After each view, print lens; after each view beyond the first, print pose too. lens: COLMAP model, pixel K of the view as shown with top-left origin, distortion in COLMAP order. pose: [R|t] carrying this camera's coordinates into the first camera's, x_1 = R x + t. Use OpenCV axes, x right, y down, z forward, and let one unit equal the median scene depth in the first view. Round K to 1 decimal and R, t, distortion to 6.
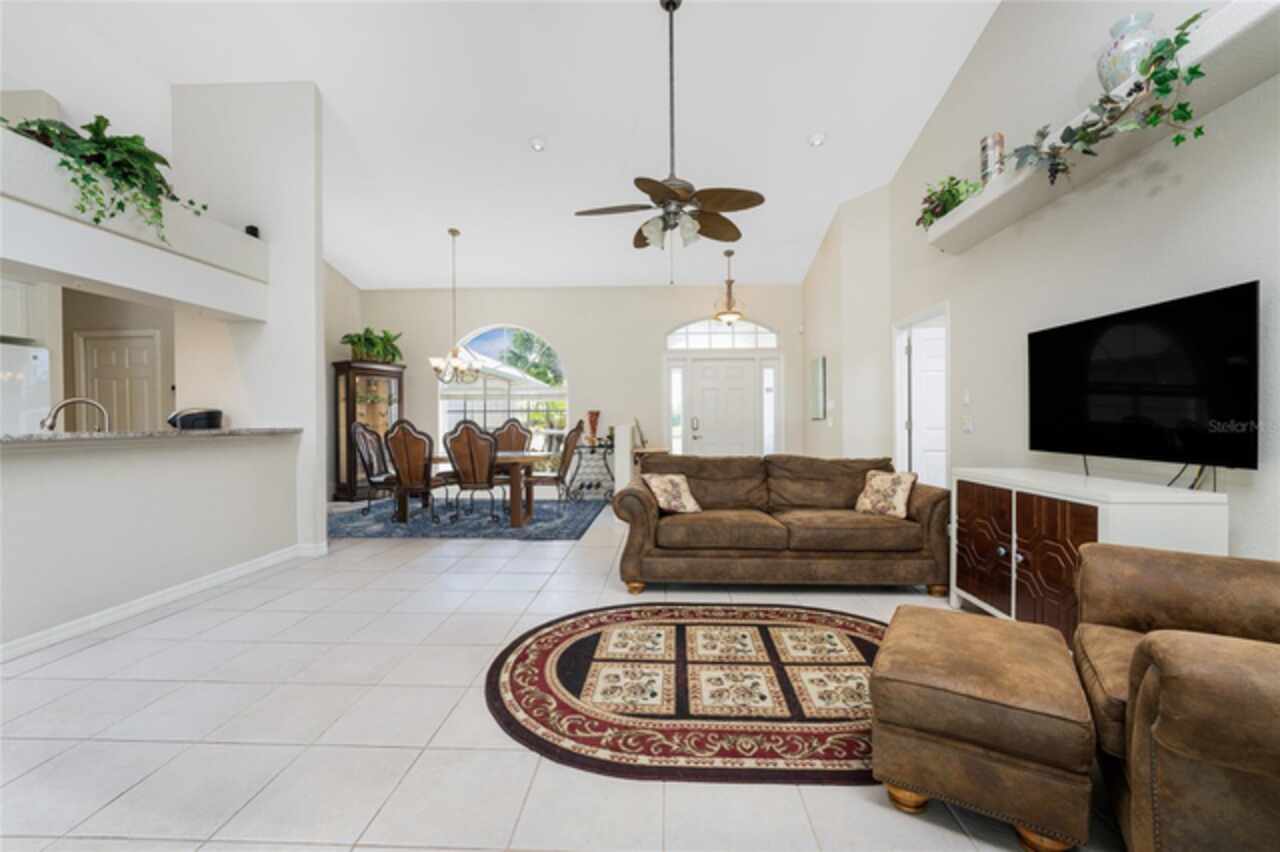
lens RADIAL K [[532.9, 0, 640.0], [0, 532.9, 426.0], [0, 0, 1]] dist [0.000135, 0.000032]
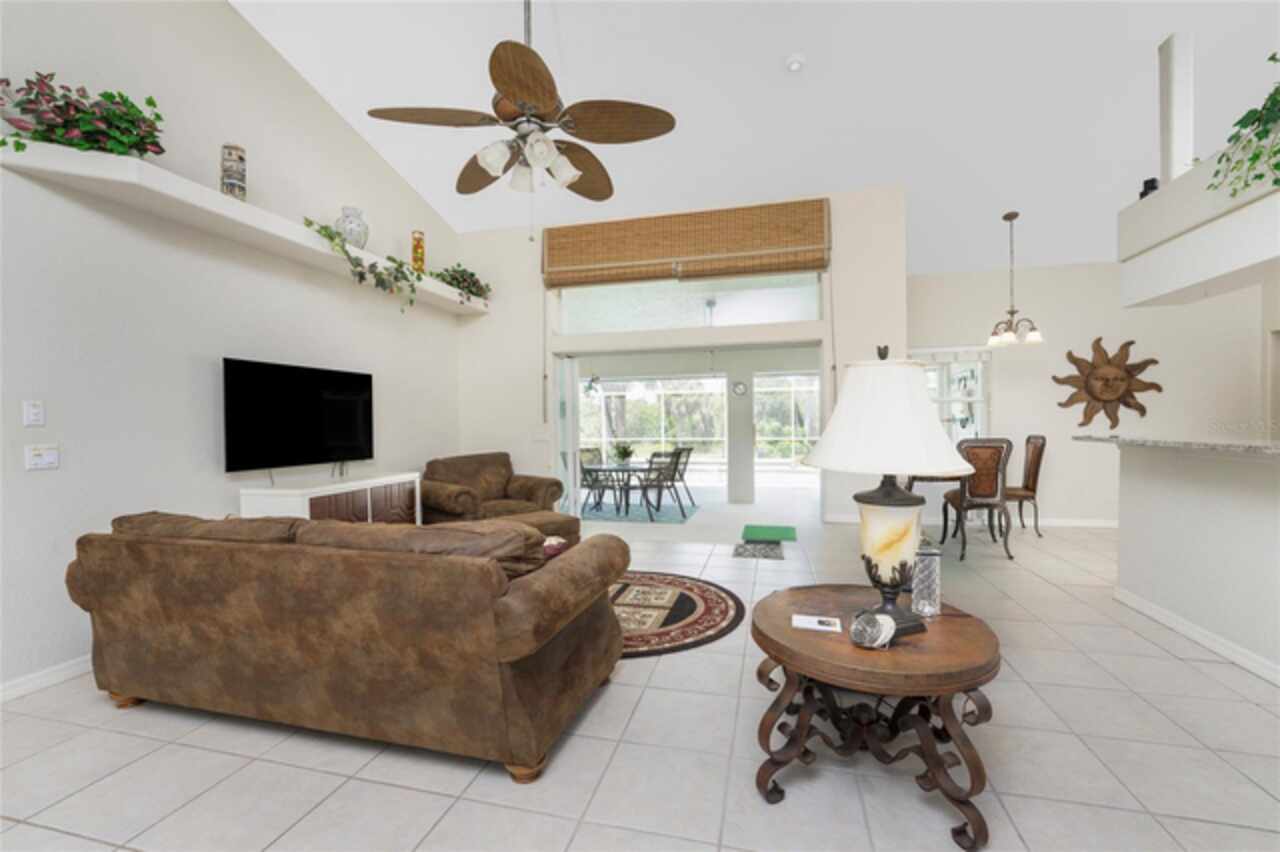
lens RADIAL K [[524.7, 0, 636.3], [0, 524.7, 433.4], [0, 0, 1]] dist [0.000070, 0.000016]
pose [[-0.978664, 0.017874, 0.204690, -0.249870], [0.026306, 0.998911, 0.038544, -0.052363], [-0.203778, 0.043106, -0.978068, 2.026204]]
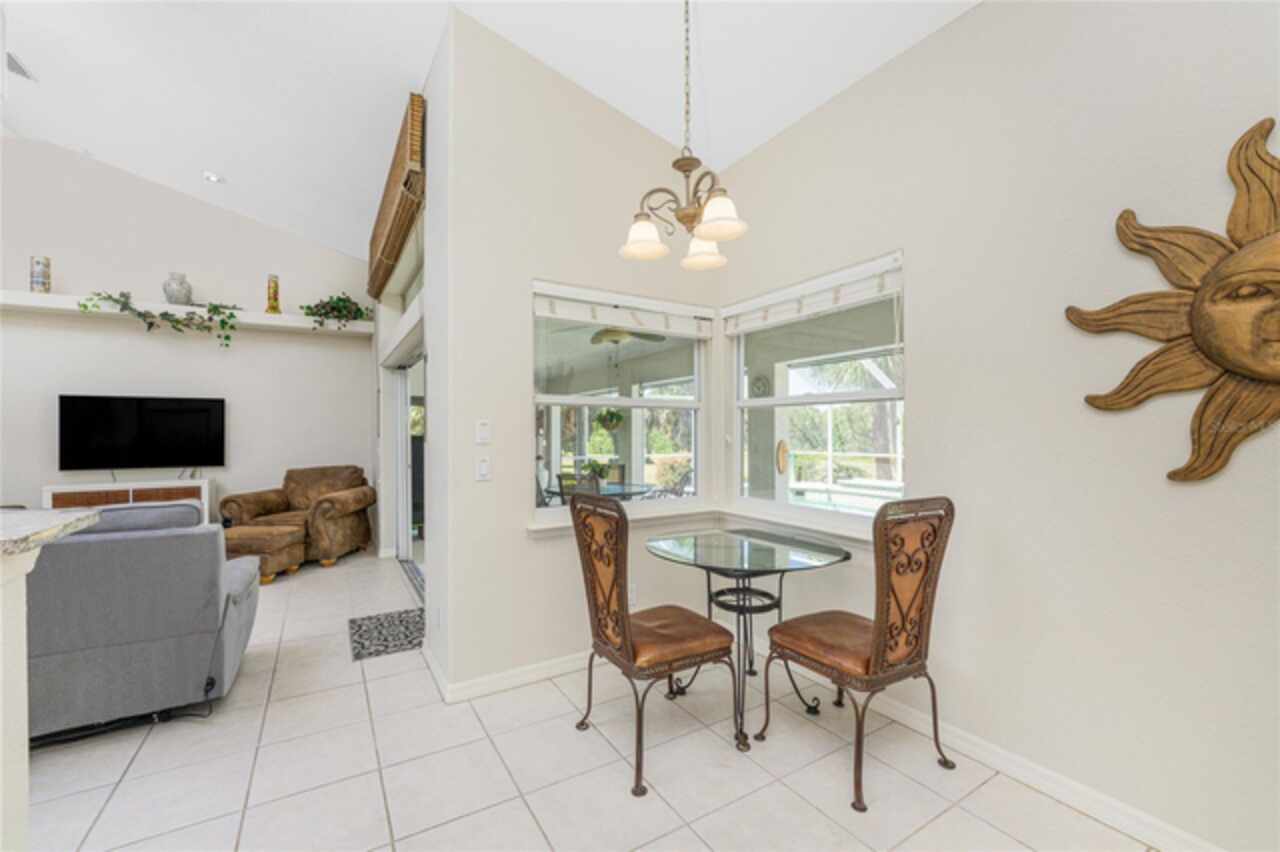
lens RADIAL K [[524.7, 0, 636.3], [0, 524.7, 433.4], [0, 0, 1]] dist [0.000070, 0.000016]
pose [[-0.551799, 0.010409, 0.833912, -1.613955], [0.028652, 0.999568, 0.006482, -0.026787], [-0.833485, 0.027470, -0.551859, 0.507305]]
